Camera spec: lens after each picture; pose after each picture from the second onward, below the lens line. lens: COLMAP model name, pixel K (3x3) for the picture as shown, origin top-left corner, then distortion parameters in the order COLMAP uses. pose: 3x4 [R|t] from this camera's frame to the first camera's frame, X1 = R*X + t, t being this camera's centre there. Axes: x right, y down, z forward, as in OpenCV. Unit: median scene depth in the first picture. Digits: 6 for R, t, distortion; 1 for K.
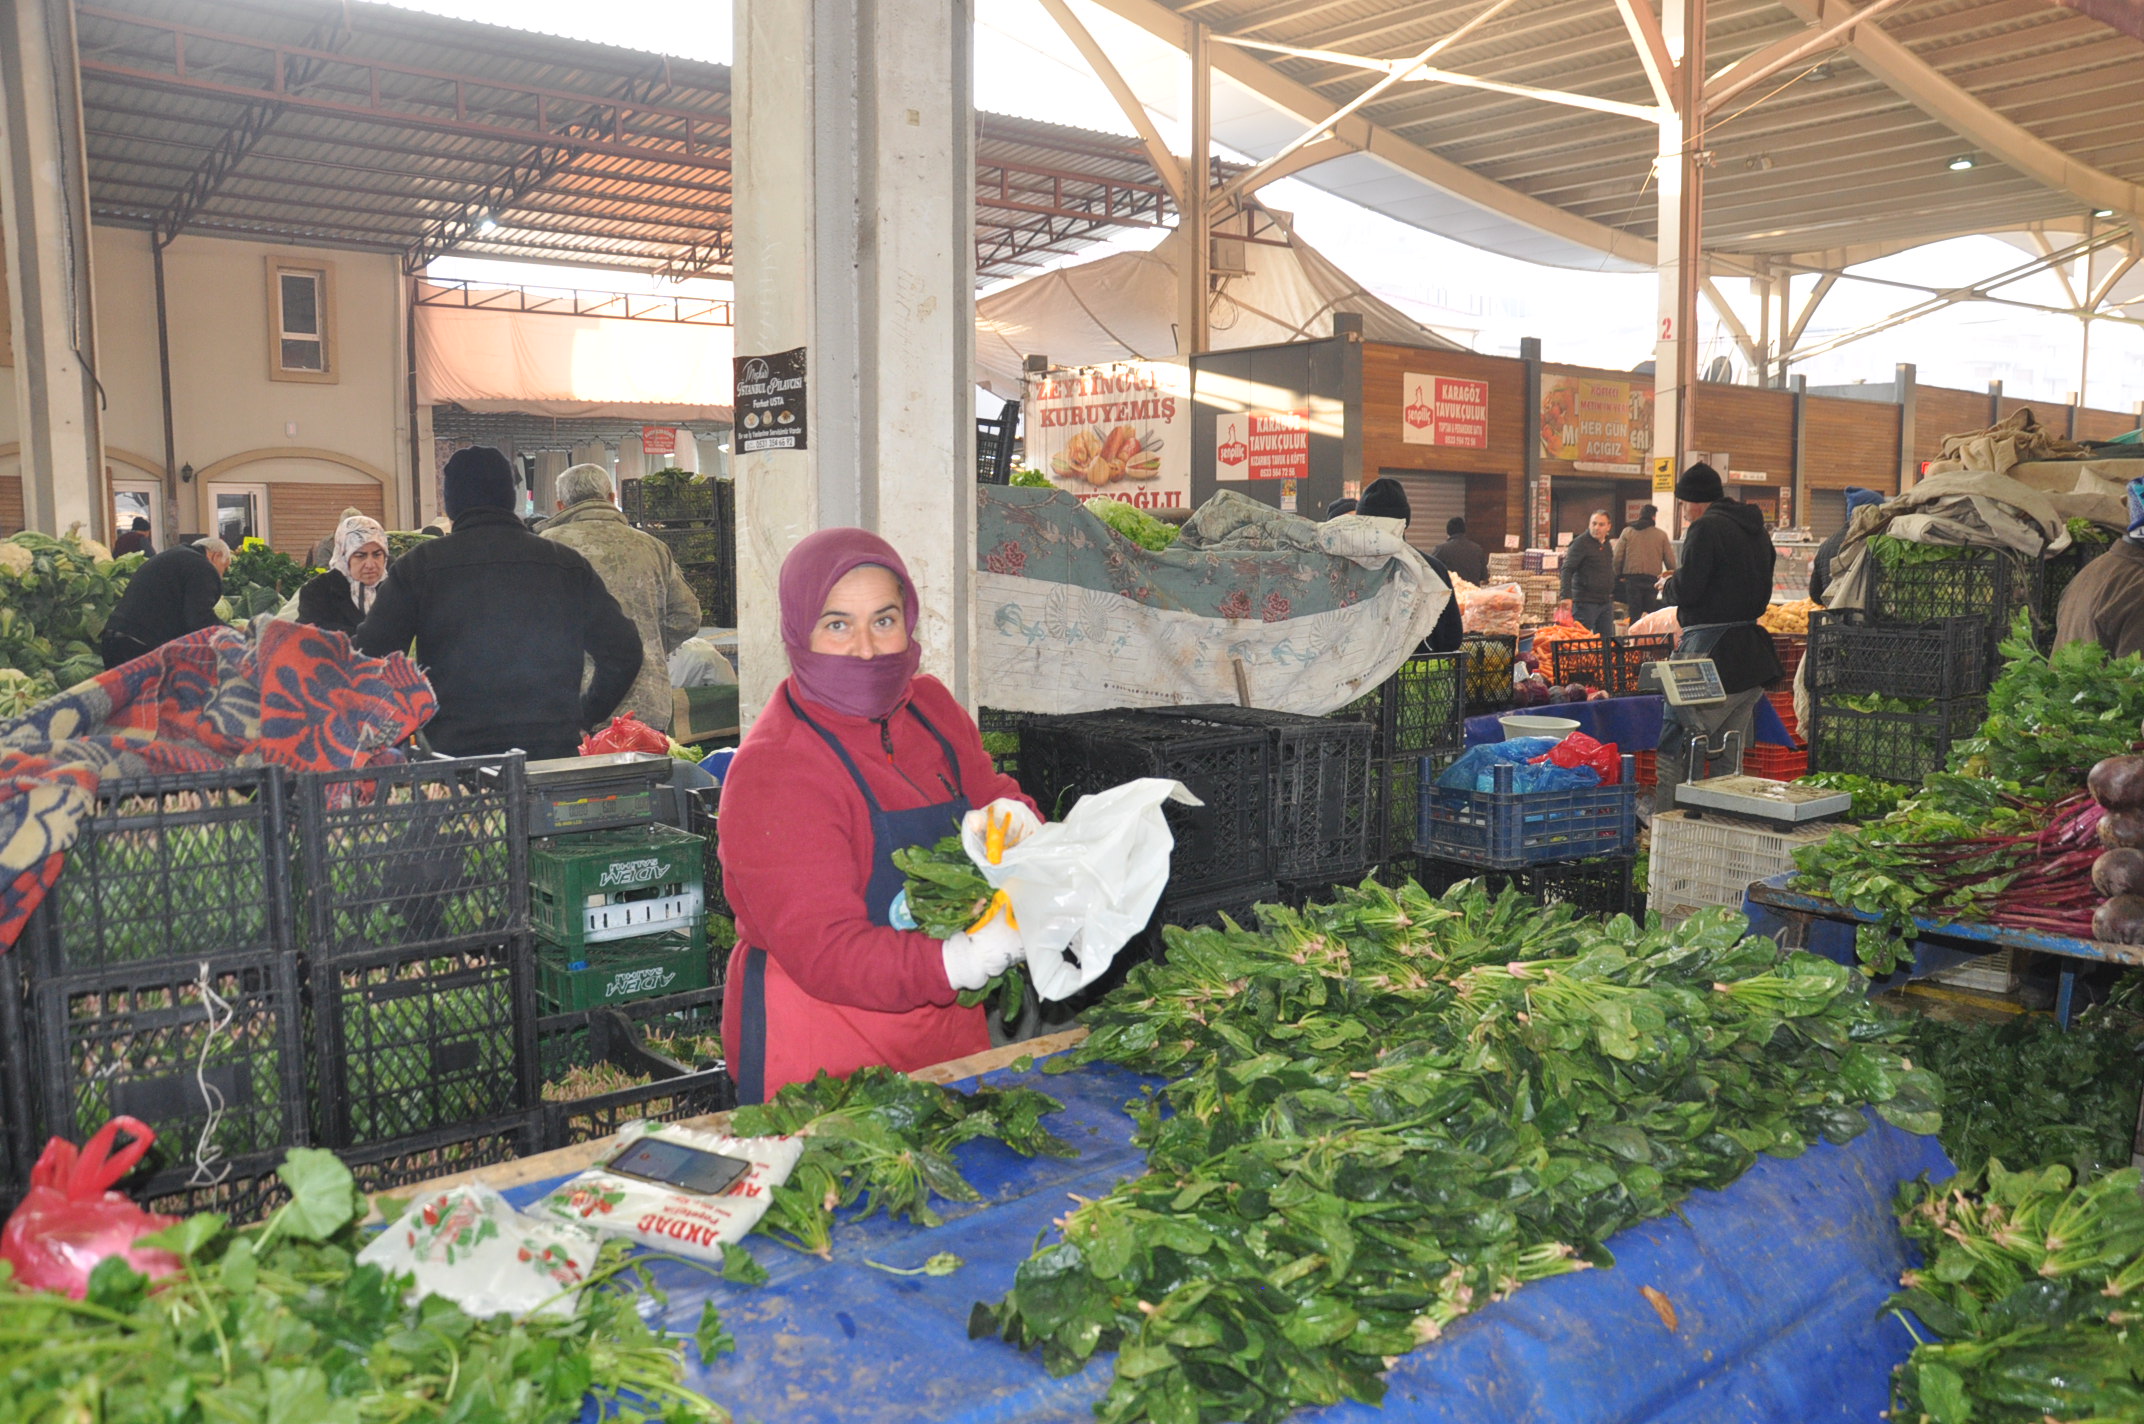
lens RADIAL K [[1783.8, 0, 1077.5], [0, 1783.8, 713.8], [0, 0, 1]] dist [-0.011191, 0.020728]
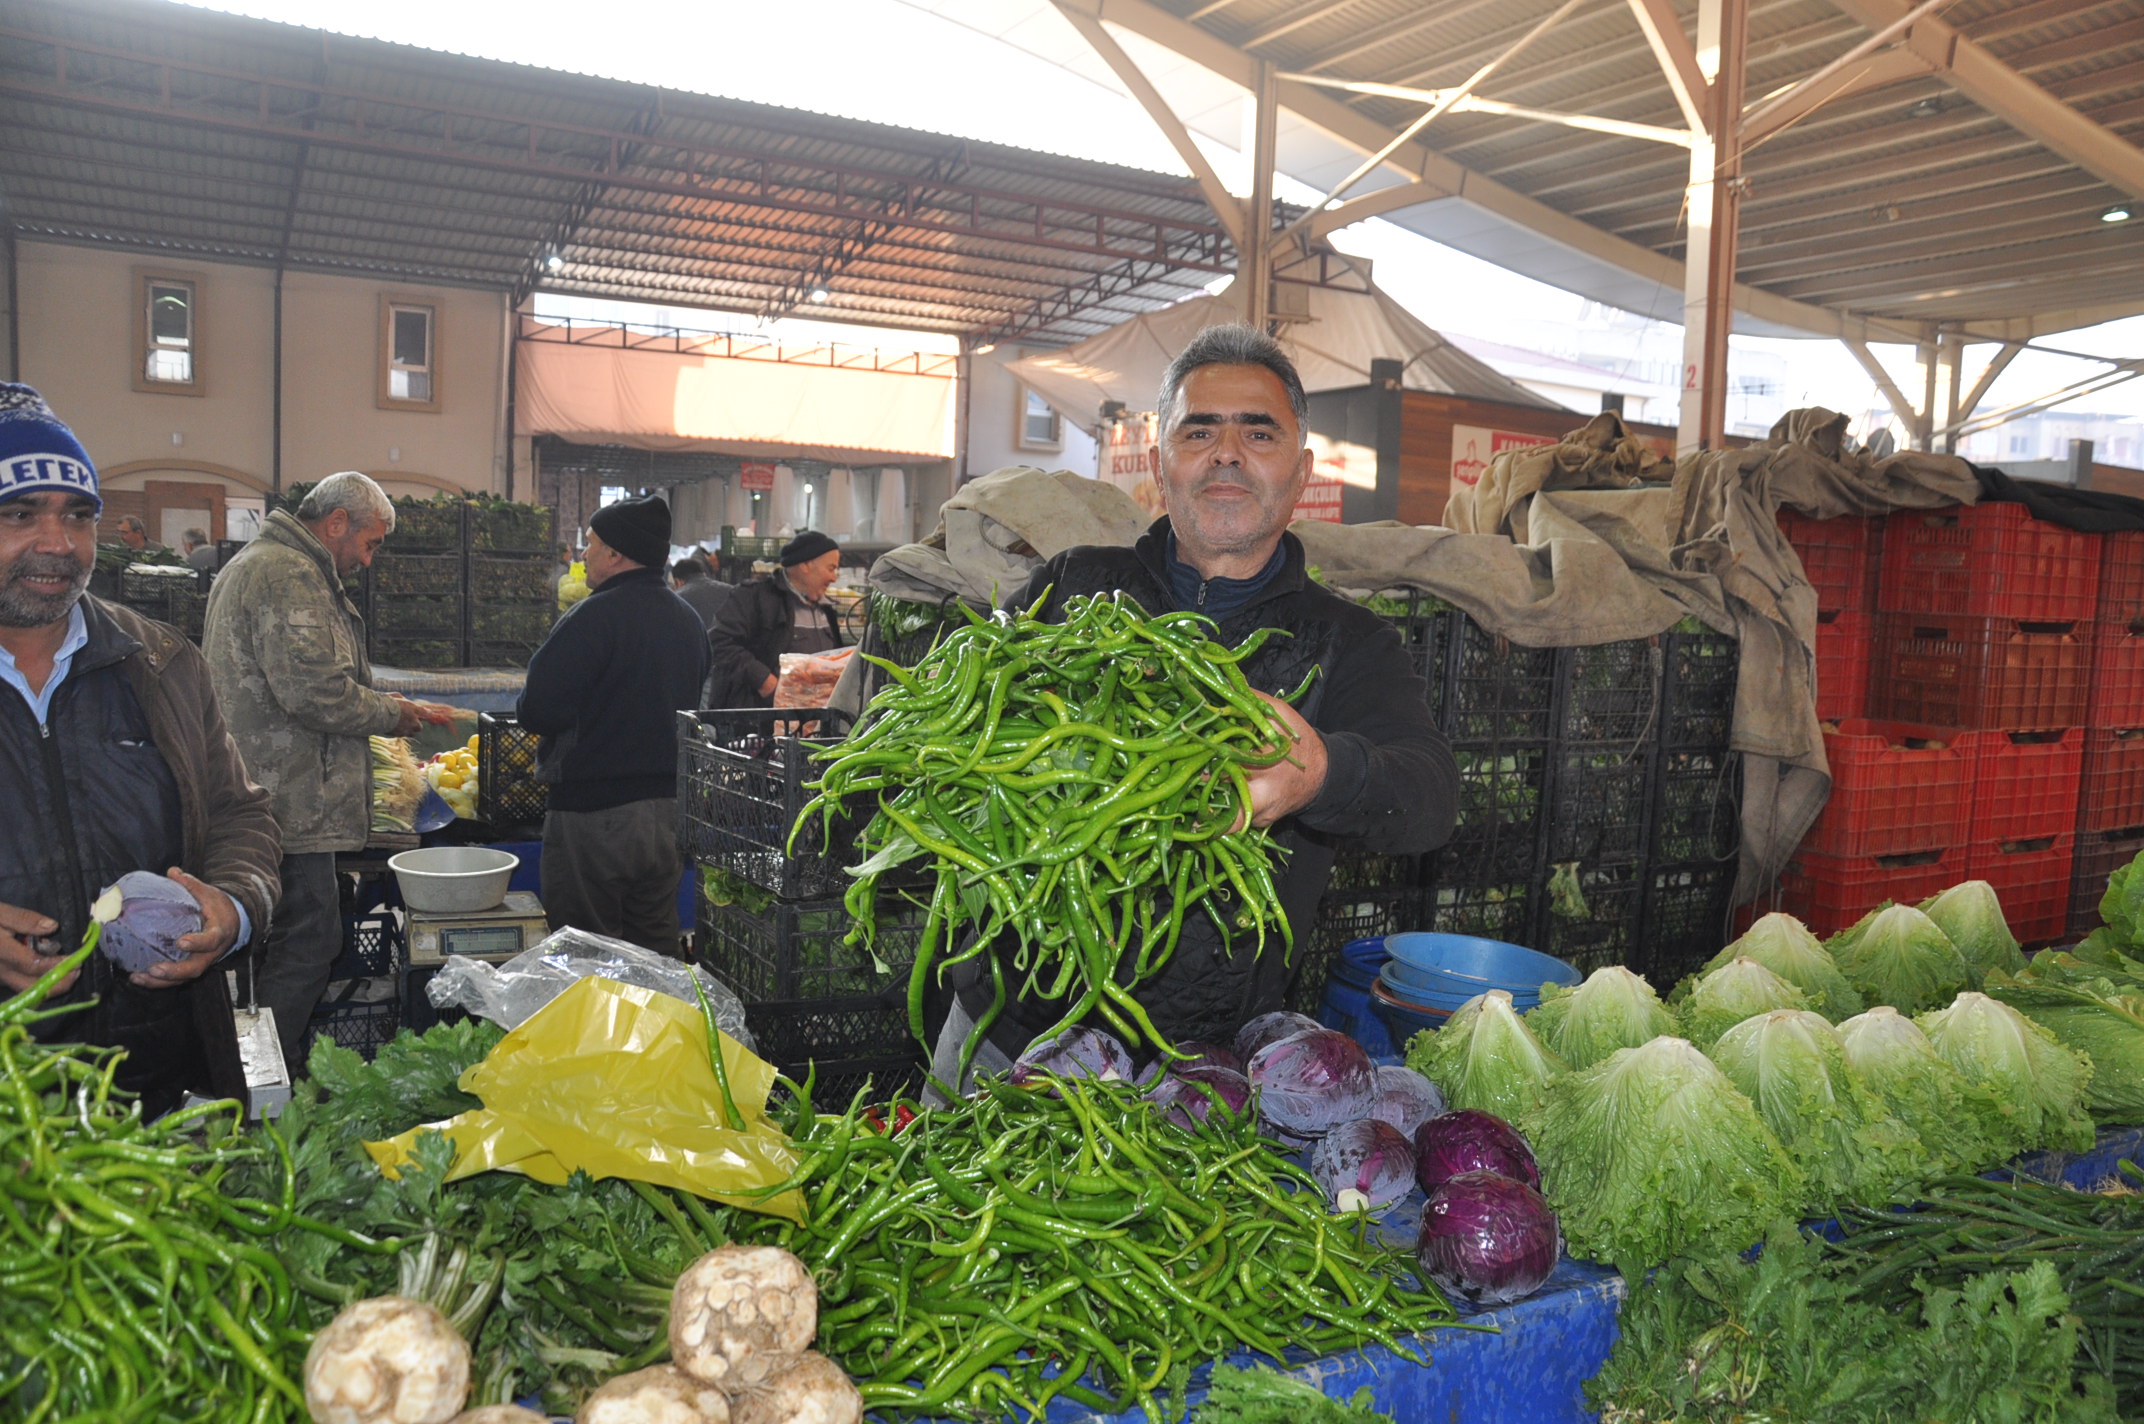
lens RADIAL K [[1656.8, 0, 1065.4], [0, 1656.8, 708.2], [0, 0, 1]] dist [-0.058115, 0.032352]
pose [[0.983607, 0.055131, -0.171692, 0.126251], [-0.059332, 0.998049, -0.019432, -0.013578], [0.170286, 0.029300, 0.984959, 0.110059]]
